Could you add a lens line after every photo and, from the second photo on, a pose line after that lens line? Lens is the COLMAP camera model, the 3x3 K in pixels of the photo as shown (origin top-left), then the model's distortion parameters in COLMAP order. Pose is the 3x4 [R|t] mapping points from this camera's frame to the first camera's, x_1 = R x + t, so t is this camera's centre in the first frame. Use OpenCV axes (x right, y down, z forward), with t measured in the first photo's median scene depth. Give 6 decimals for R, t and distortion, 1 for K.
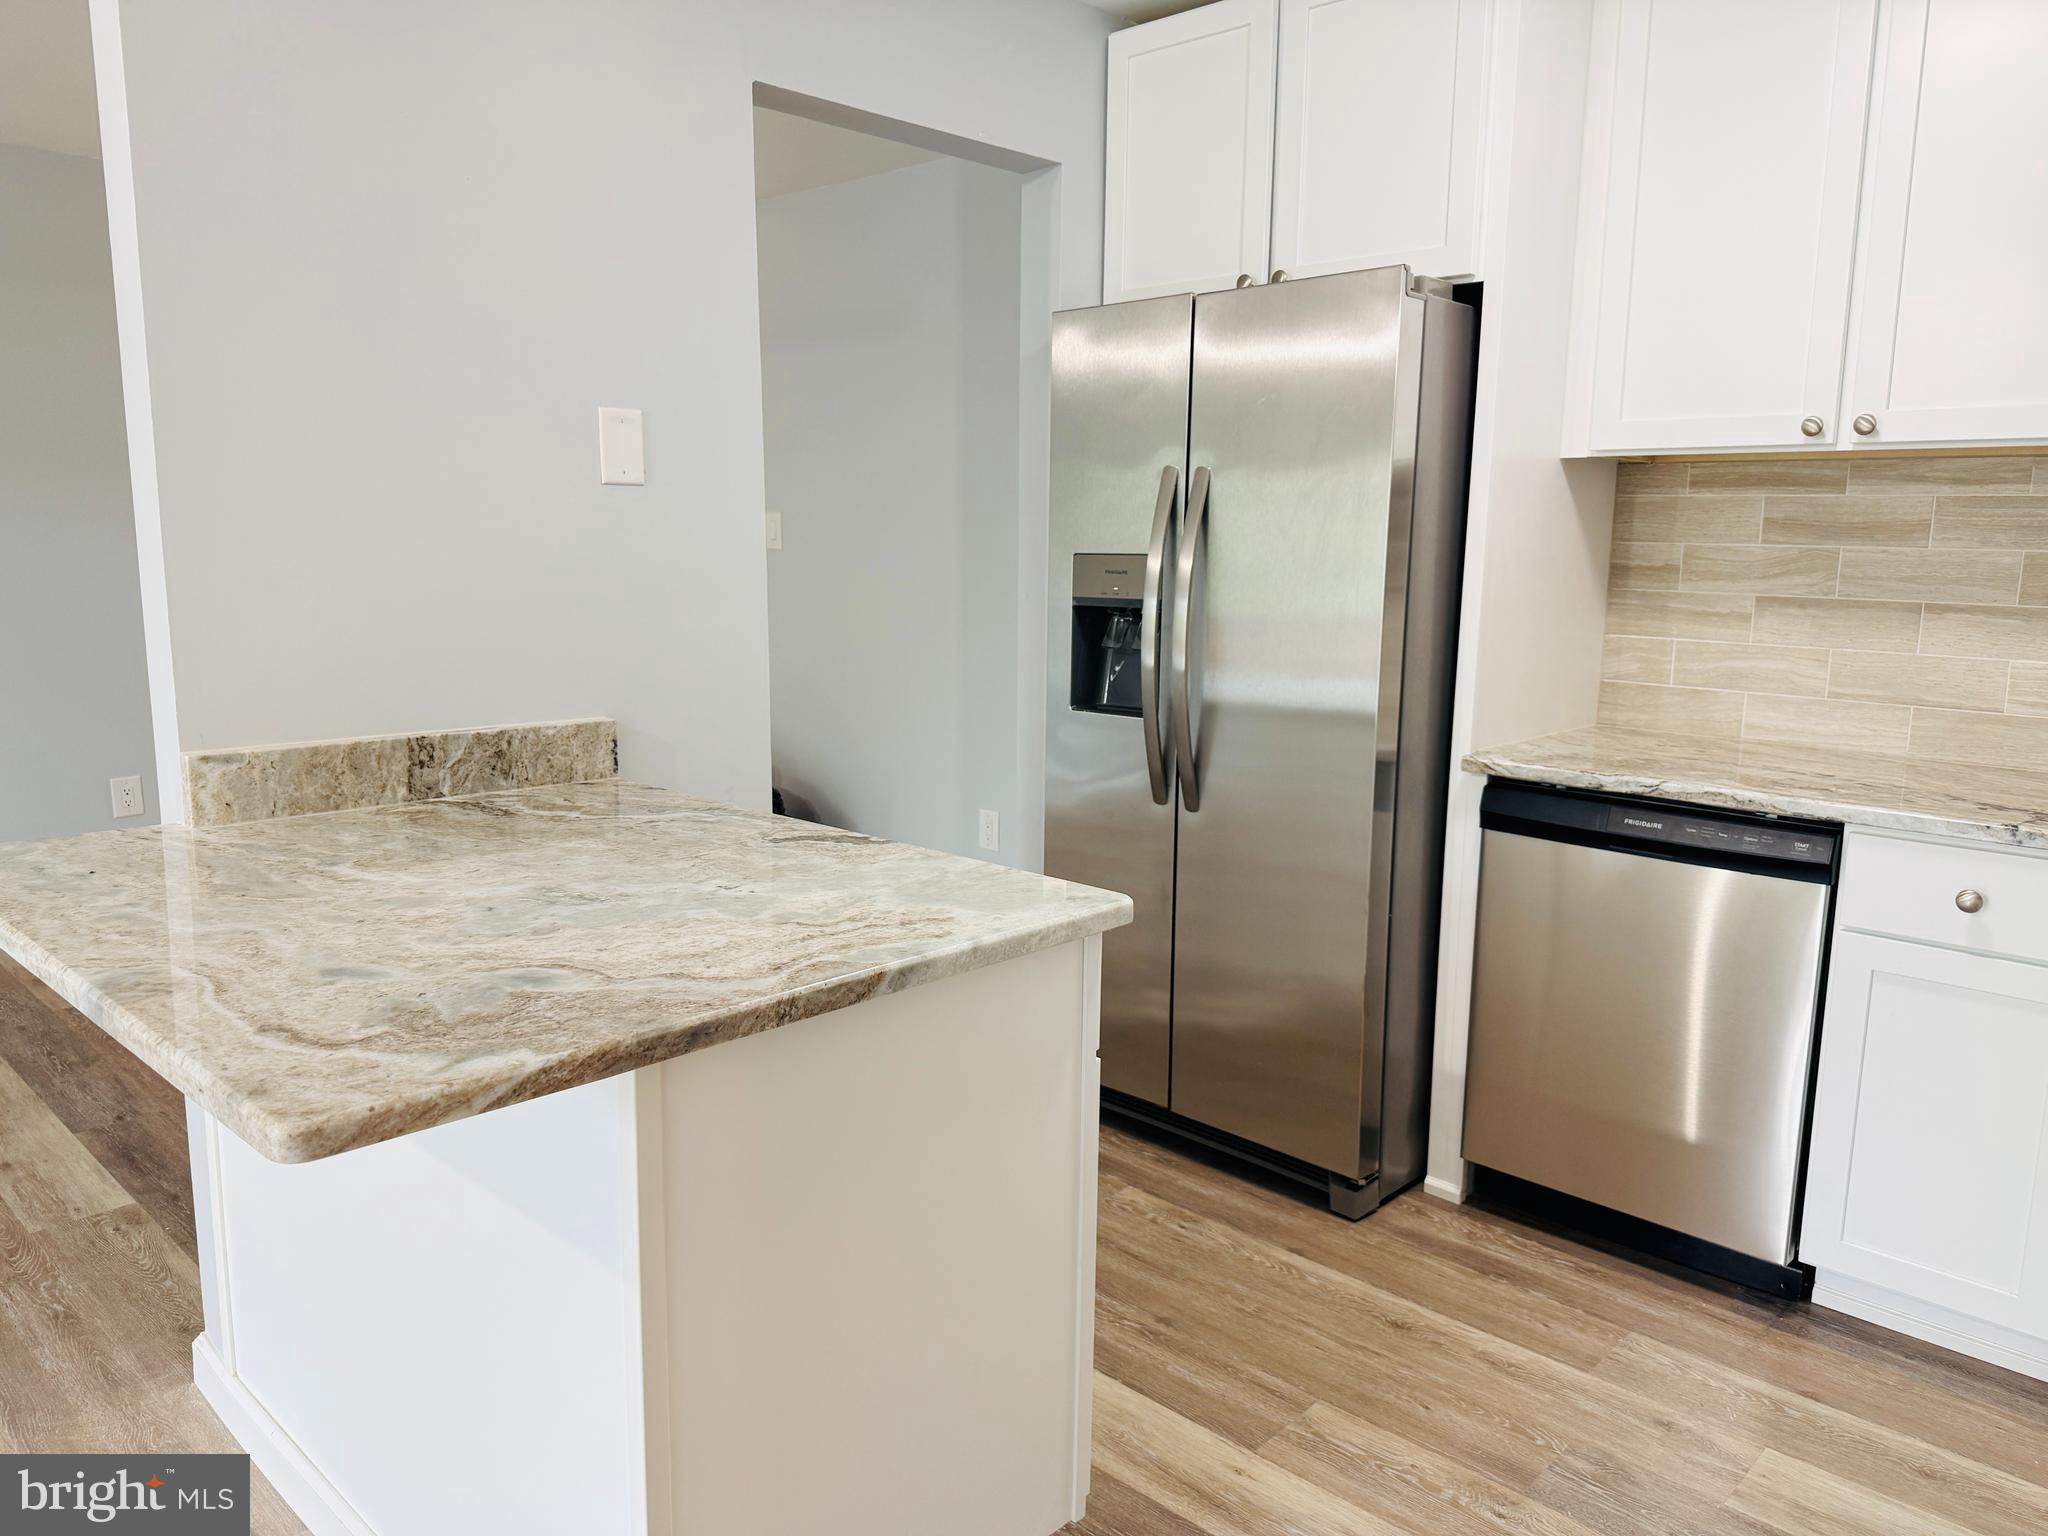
lens RADIAL K [[1445.1, 0, 1033.0], [0, 1445.1, 768.1], [0, 0, 1]] dist [0.075855, -0.100872]
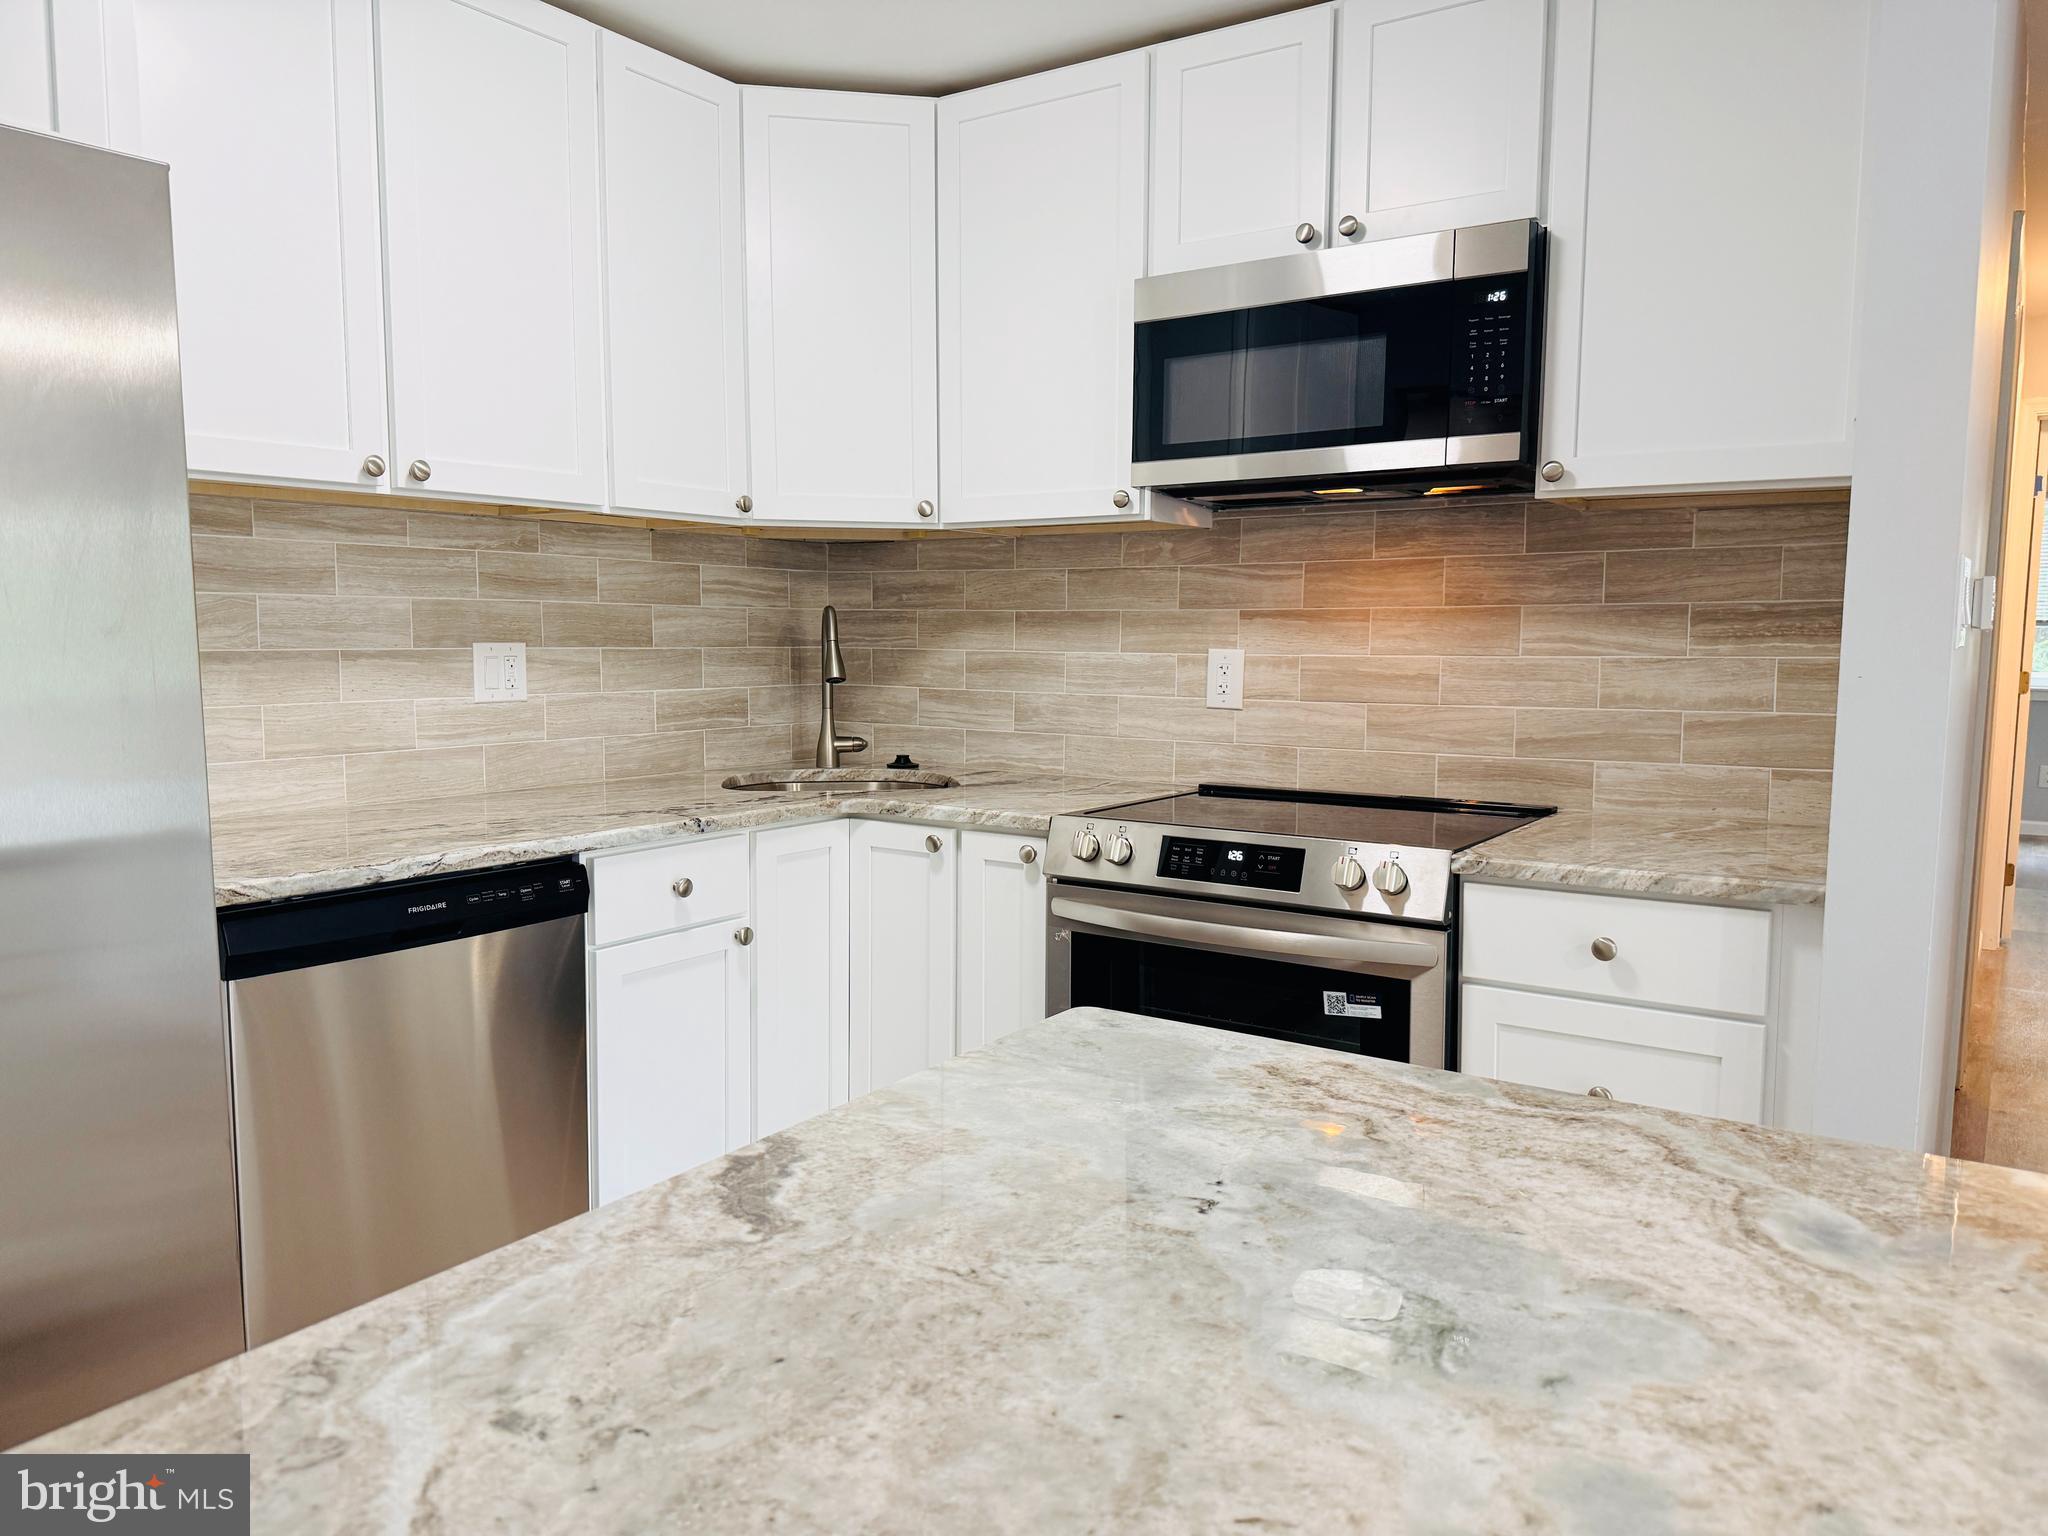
lens RADIAL K [[1438.5, 0, 1024.0], [0, 1438.5, 768.0], [0, 0, 1]] dist [0.201352, -0.407117]
pose [[-0.164591, -0.113599, 0.979799, -0.481350], [0.148933, 0.979095, 0.138536, -0.110019], [-0.975053, 0.168726, -0.144231, 0.747055]]
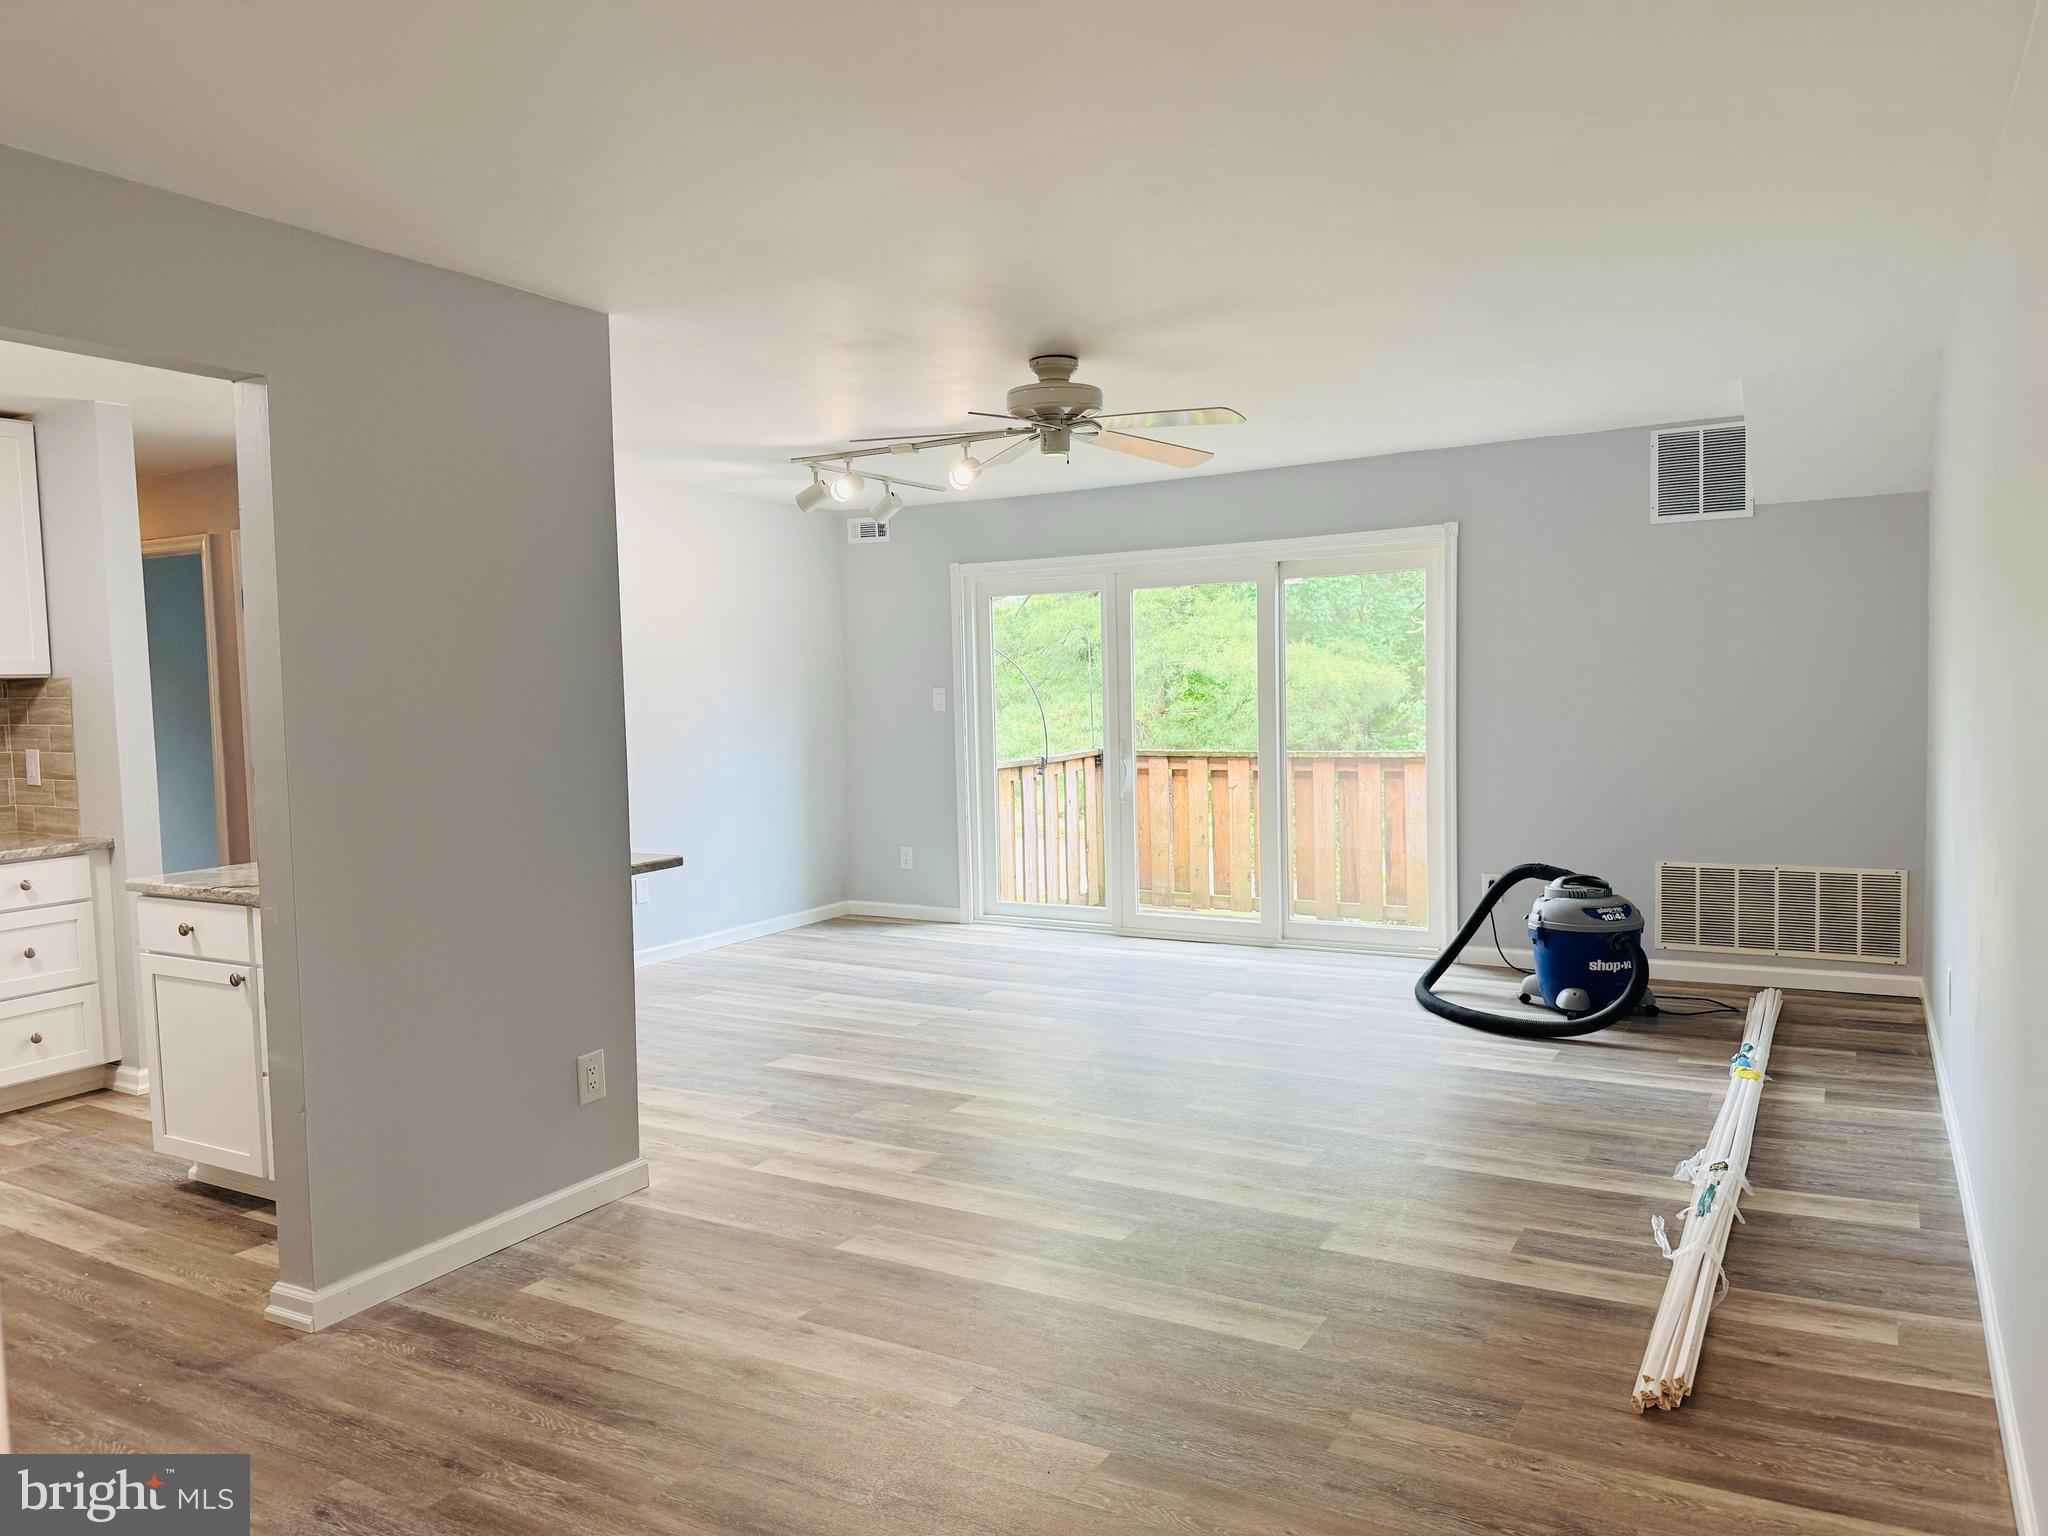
lens RADIAL K [[1431.7, 0, 1040.7], [0, 1431.7, 763.8], [0, 0, 1]] dist [0.077915, -0.094385]
pose [[-0.969774, 0.026564, -0.242555, -0.539720], [-0.026948, 0.976315, 0.214667, -0.429224], [0.242512, 0.214715, -0.946090, 2.366932]]
